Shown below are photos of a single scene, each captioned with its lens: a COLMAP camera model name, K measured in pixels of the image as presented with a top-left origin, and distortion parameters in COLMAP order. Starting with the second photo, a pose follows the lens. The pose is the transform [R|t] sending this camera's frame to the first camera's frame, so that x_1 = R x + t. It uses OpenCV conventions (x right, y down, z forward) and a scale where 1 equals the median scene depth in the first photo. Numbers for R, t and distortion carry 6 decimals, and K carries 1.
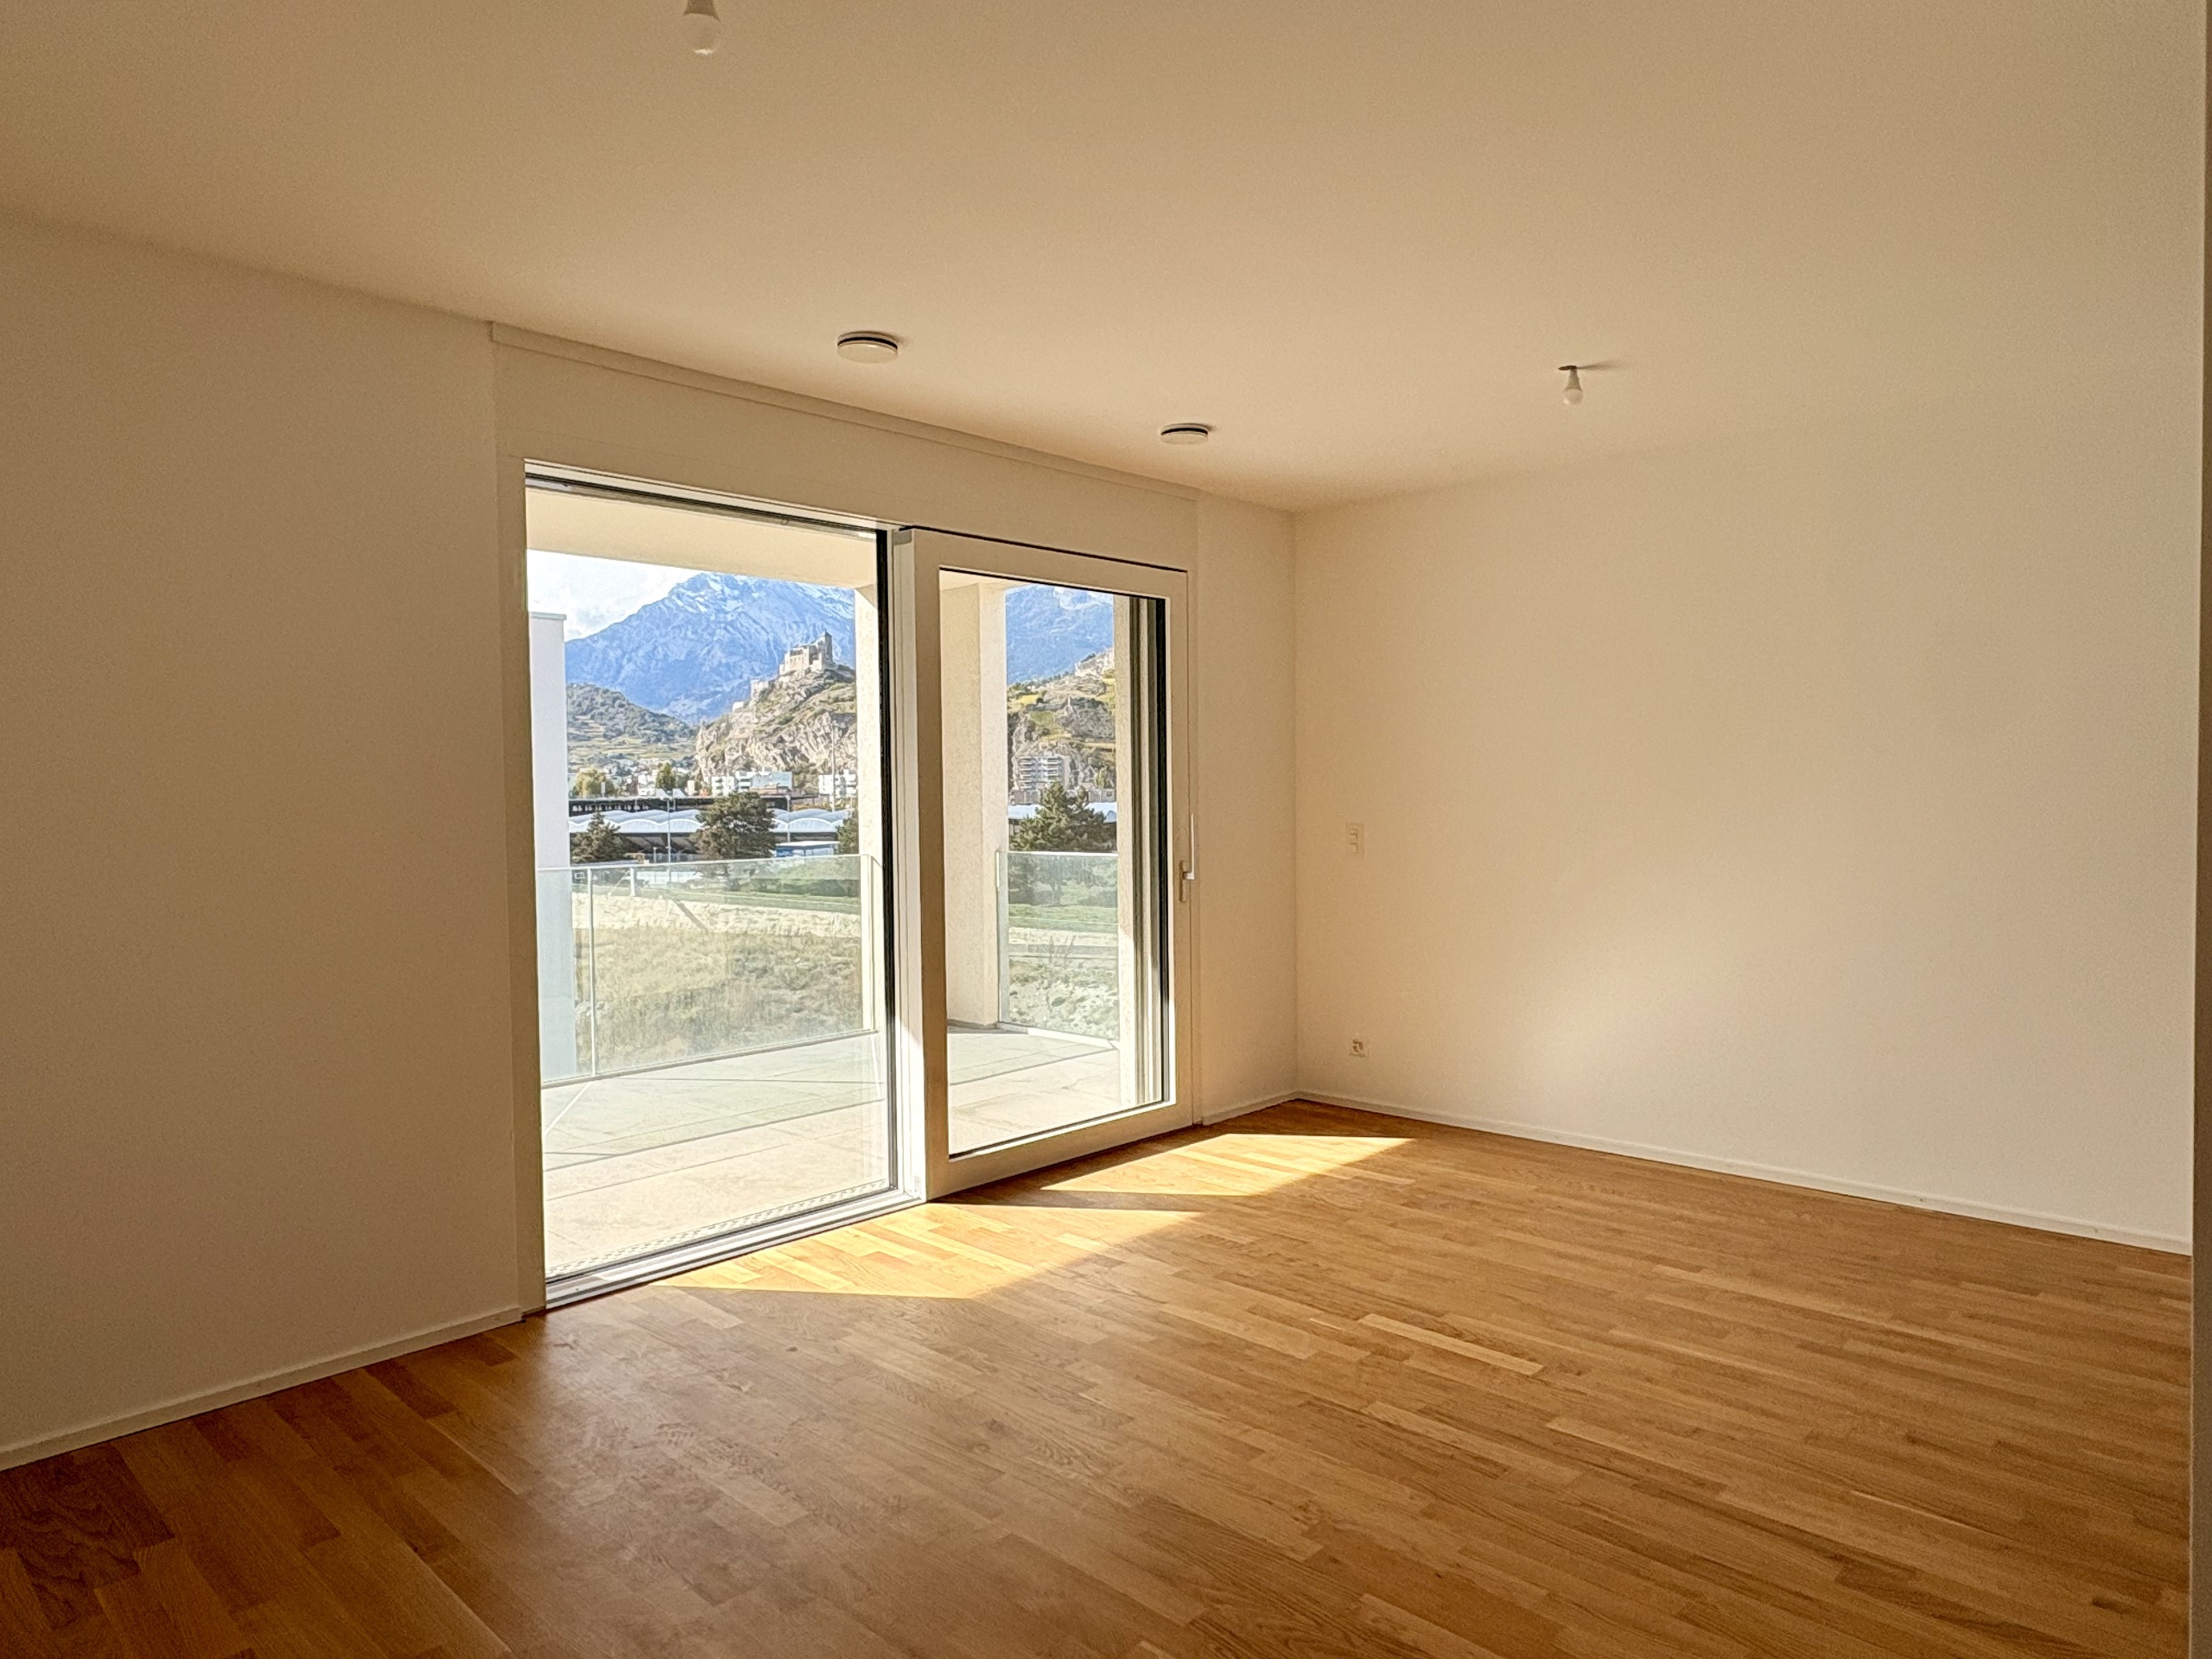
lens RADIAL K [[1368.4, 0, 1106.0], [0, 1368.4, 829.5], [0, 0, 1]] dist [0.000027, 0.002698]
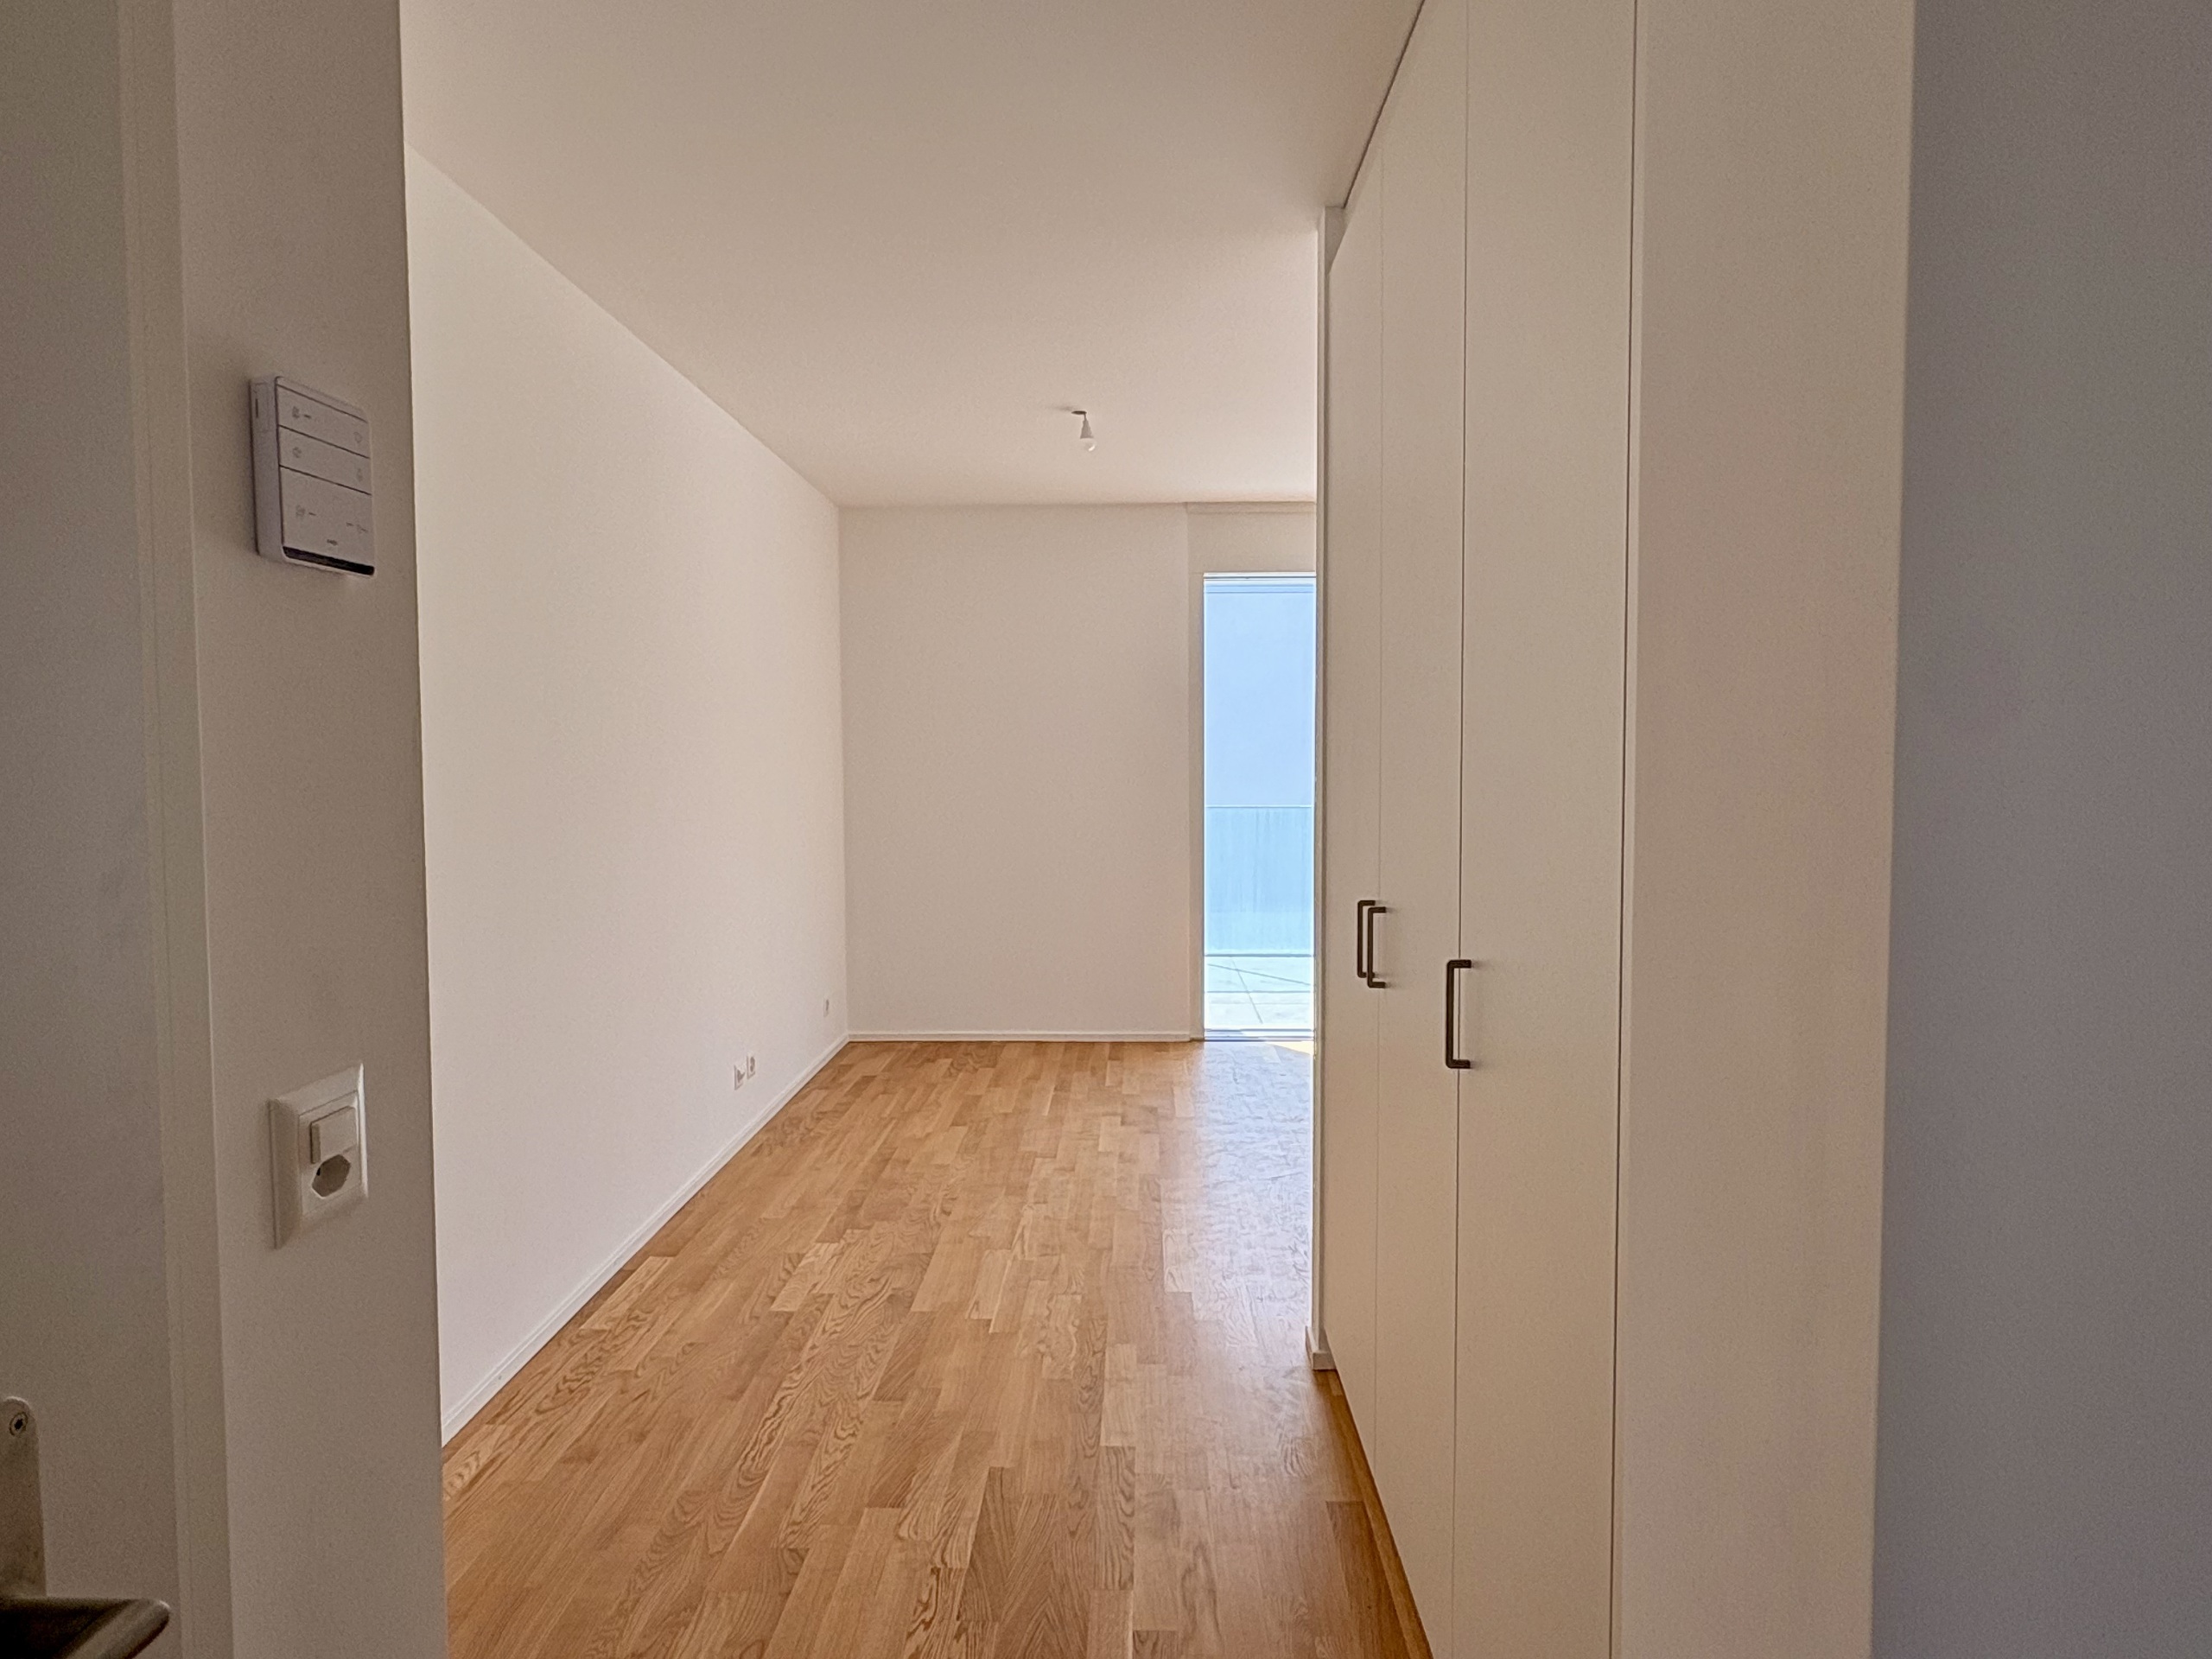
lens RADIAL K [[1368.4, 0, 1106.0], [0, 1368.4, 829.5], [0, 0, 1]] dist [0.000027, 0.002698]
pose [[0.665687, 0.055046, -0.744198, 0.891560], [-0.027080, 0.998401, 0.049626, -0.015425], [0.745740, -0.012883, 0.666113, -0.330716]]
